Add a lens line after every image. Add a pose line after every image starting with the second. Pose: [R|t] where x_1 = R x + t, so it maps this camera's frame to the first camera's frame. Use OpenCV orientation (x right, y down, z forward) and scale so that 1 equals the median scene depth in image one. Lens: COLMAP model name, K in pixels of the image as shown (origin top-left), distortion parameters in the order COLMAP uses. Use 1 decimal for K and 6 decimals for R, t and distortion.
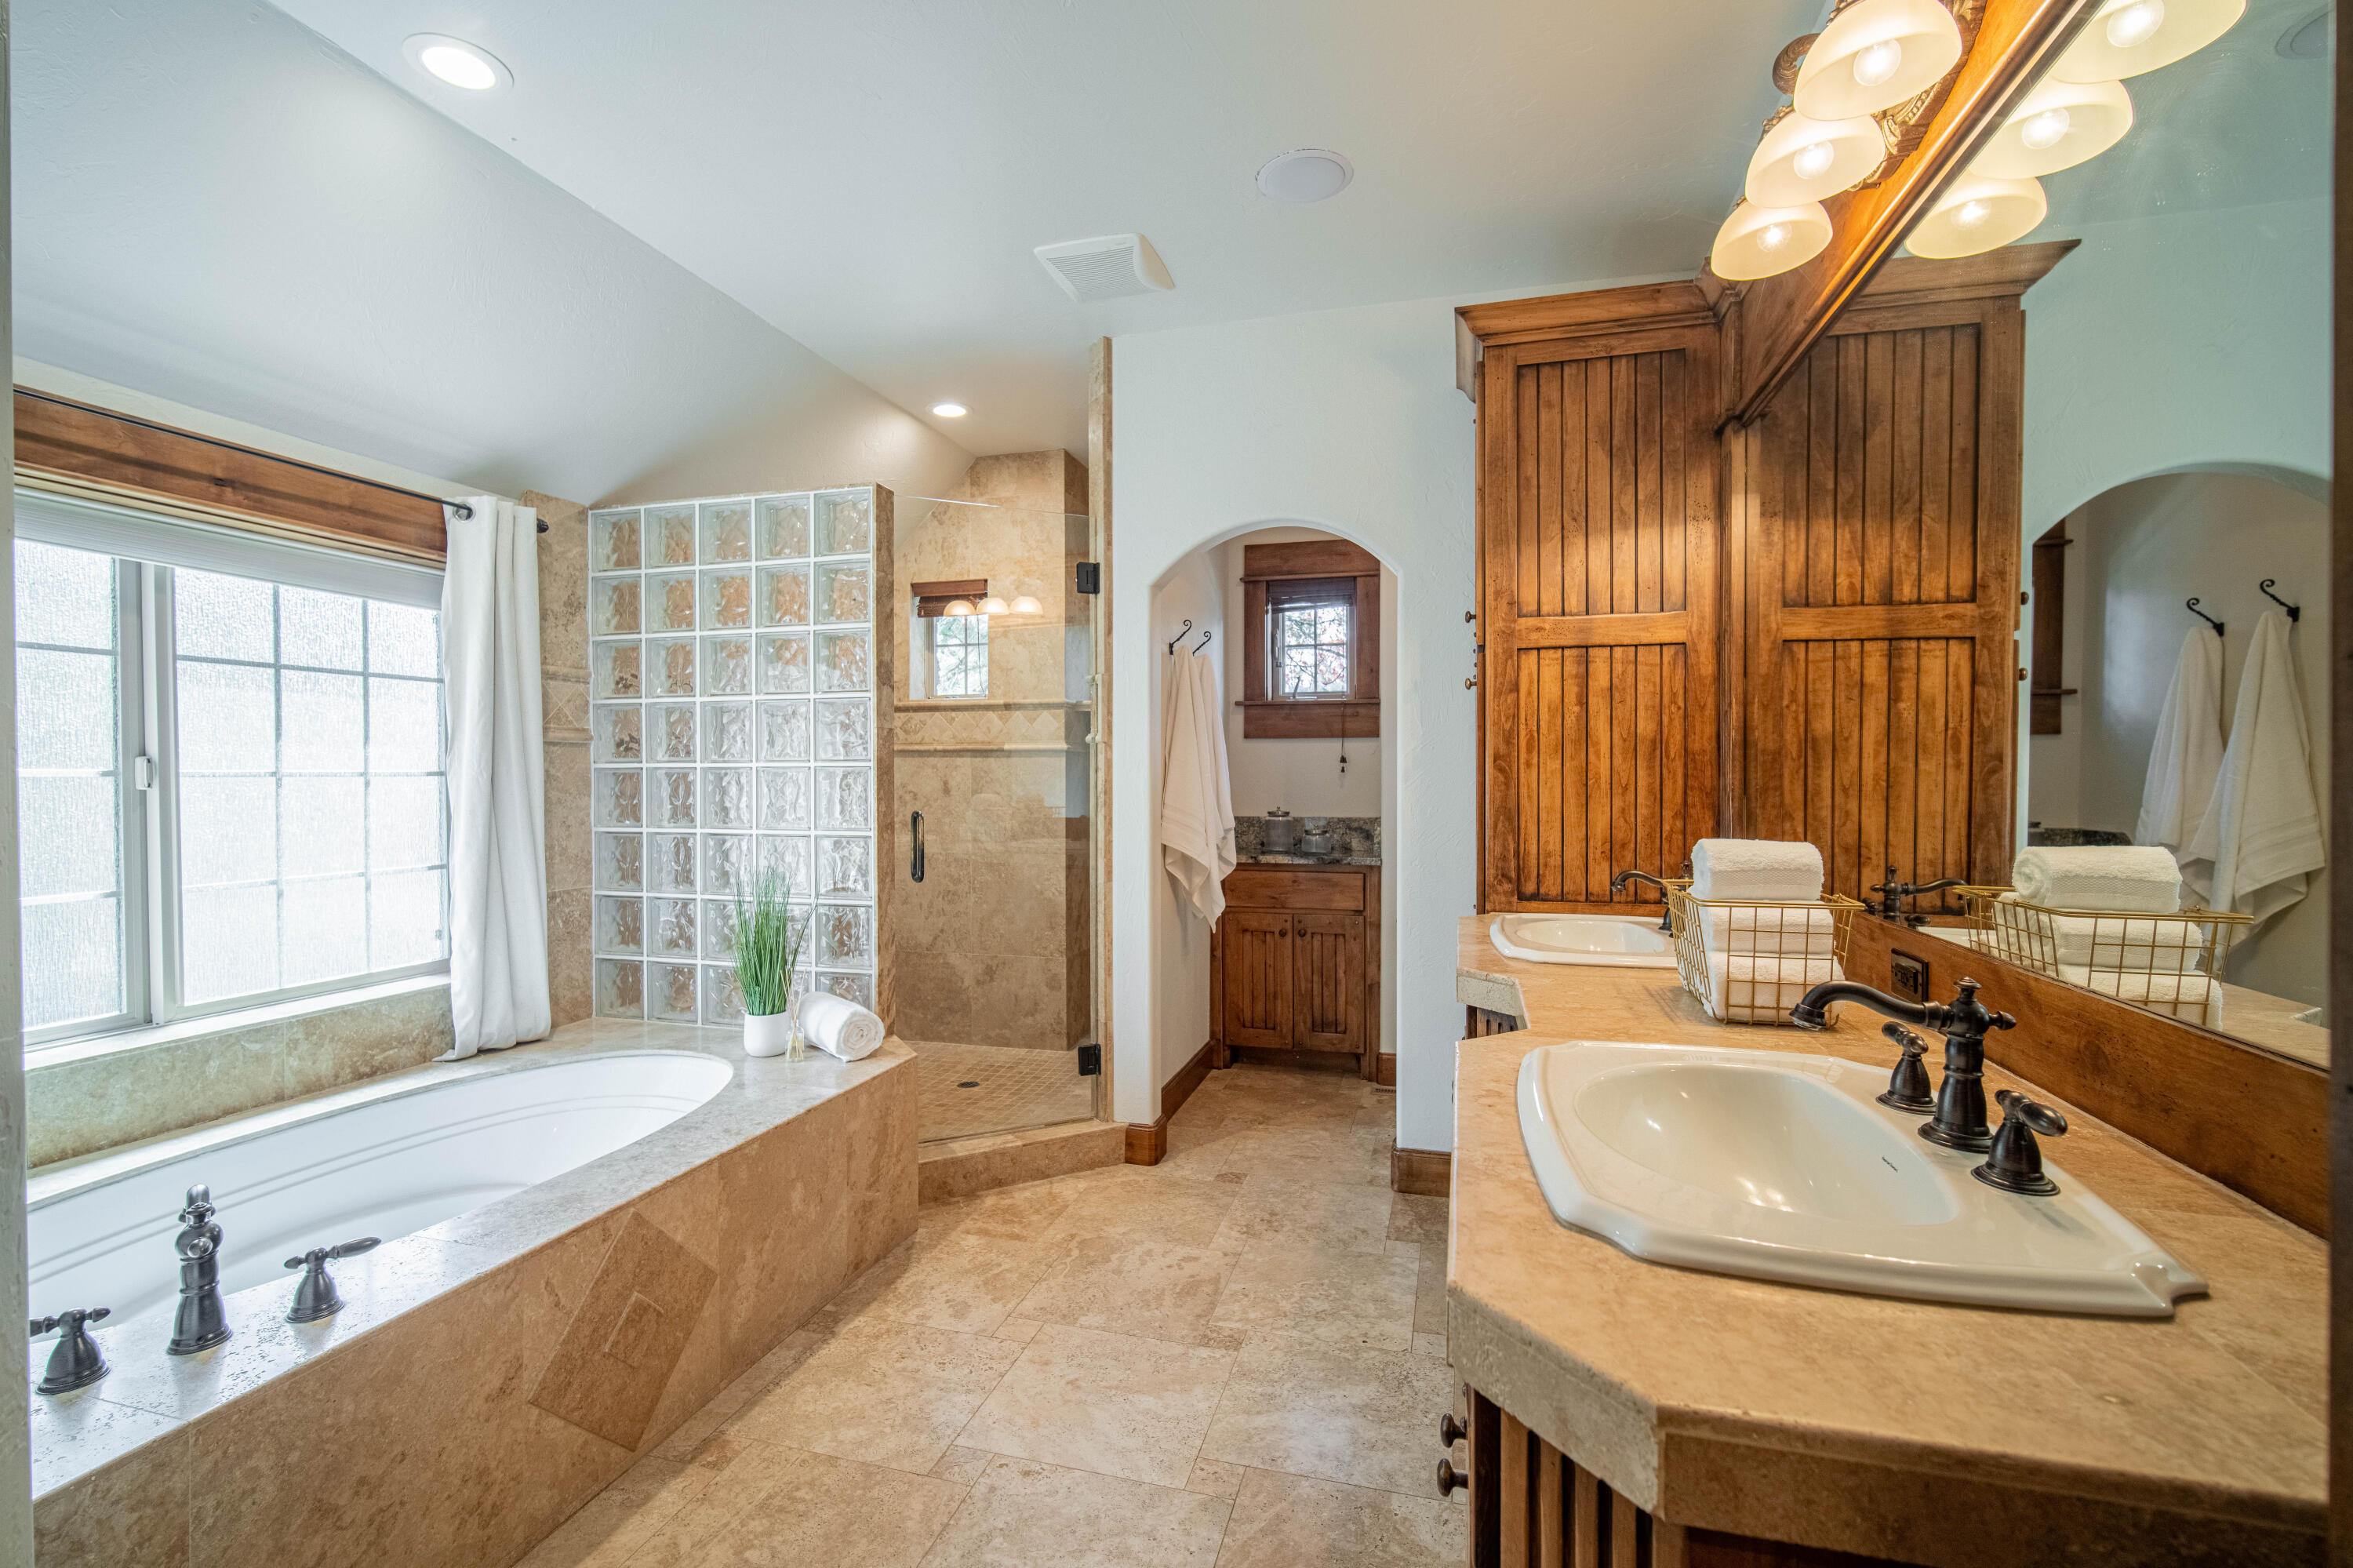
lens RADIAL K [[1037.6, 0, 1182.0], [0, 1037.6, 769.4], [0, 0, 1]] dist [-0.010882, 0.001109]
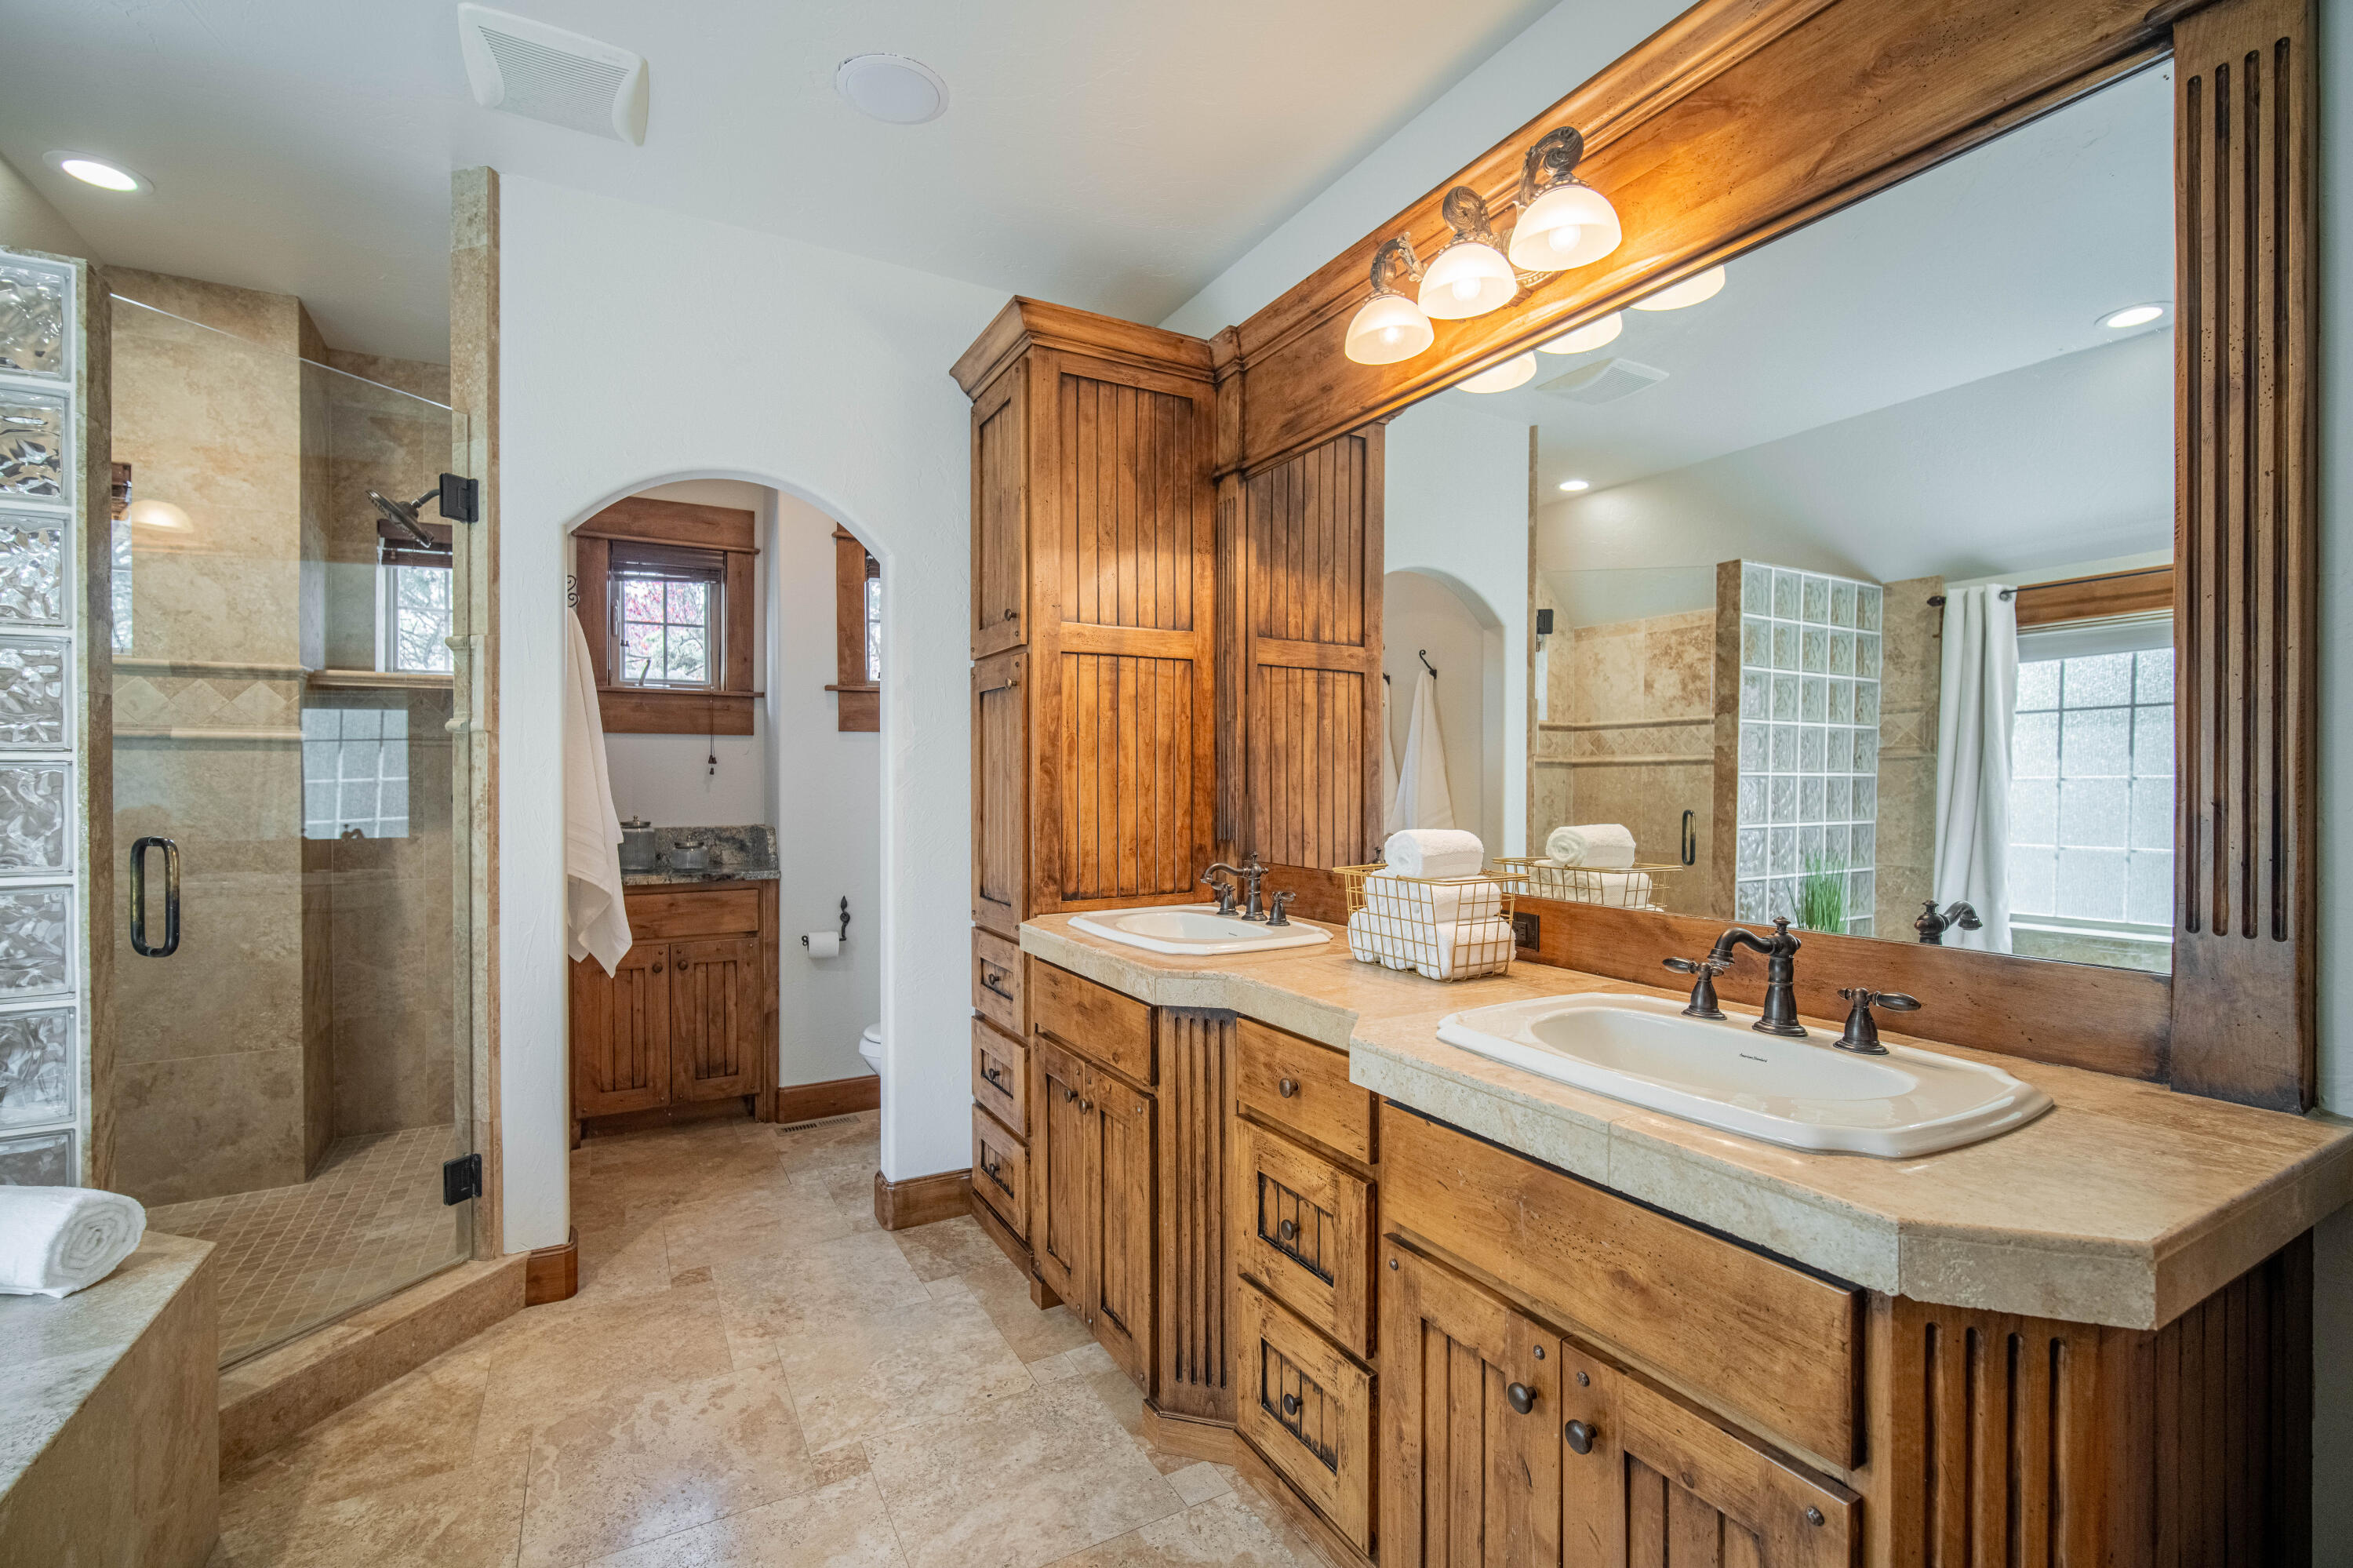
lens RADIAL K [[1026.3, 0, 1170.7], [0, 1026.3, 771.5], [0, 0, 1]] dist [-0.014811, 0.004644]
pose [[0.709899, 0.004529, 0.704289, -0.302426], [-0.003320, 0.999990, -0.003084, 0.002976], [-0.704295, -0.000149, 0.709907, 0.213398]]
